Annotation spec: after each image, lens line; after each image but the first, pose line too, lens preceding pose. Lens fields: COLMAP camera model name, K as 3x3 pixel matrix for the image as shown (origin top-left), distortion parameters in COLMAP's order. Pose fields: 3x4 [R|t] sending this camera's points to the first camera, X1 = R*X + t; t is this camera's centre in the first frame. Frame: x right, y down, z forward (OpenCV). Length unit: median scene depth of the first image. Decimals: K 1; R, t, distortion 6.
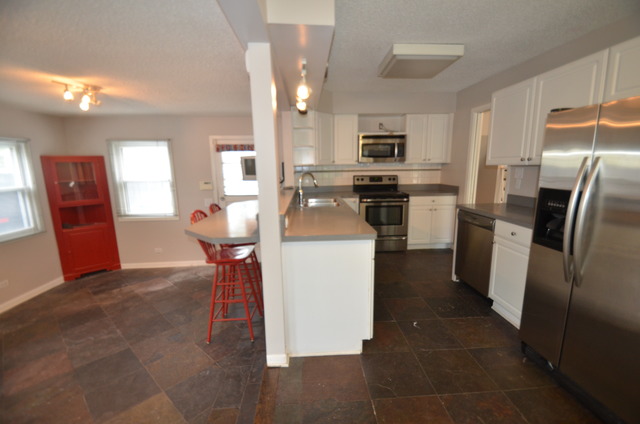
lens RADIAL K [[280.8, 0, 323.1], [0, 280.8, 215.8], [0, 0, 1]] dist [-0.008466, -0.002700]
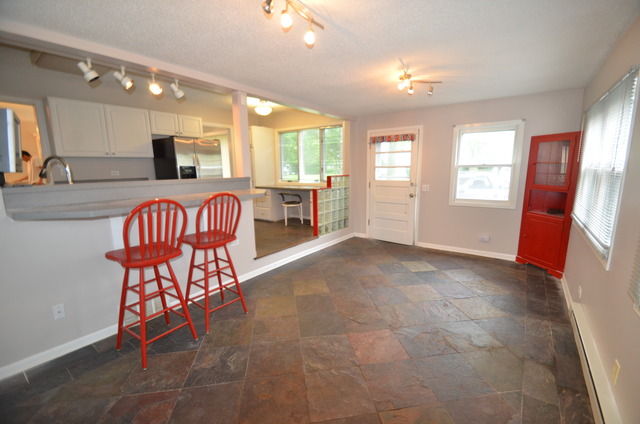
lens RADIAL K [[280.8, 0, 324.5], [0, 280.8, 215.9], [0, 0, 1]] dist [-0.008466, -0.002700]
pose [[-0.769321, -0.090177, 0.632465, -0.754318], [0.130512, 0.946926, 0.293766, -0.099821], [-0.625389, 0.308545, -0.716721, 0.861055]]
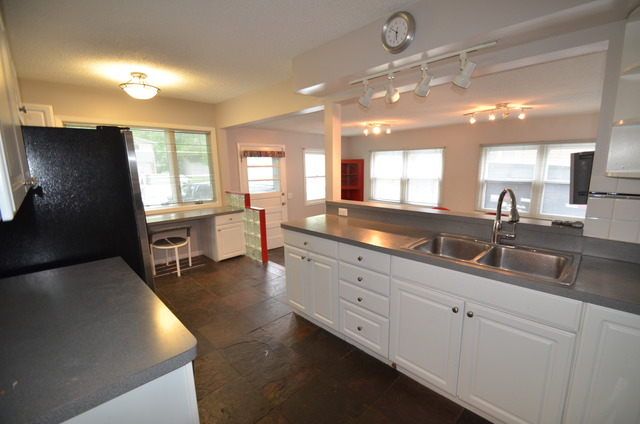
lens RADIAL K [[280.8, 0, 320.1], [0, 280.8, 213.2], [0, 0, 1]] dist [-0.008466, -0.002700]
pose [[-0.756316, 0.132565, -0.640635, -0.192996], [-0.093184, 0.947440, 0.306062, -0.138427], [0.647536, 0.291177, -0.704211, 0.866685]]
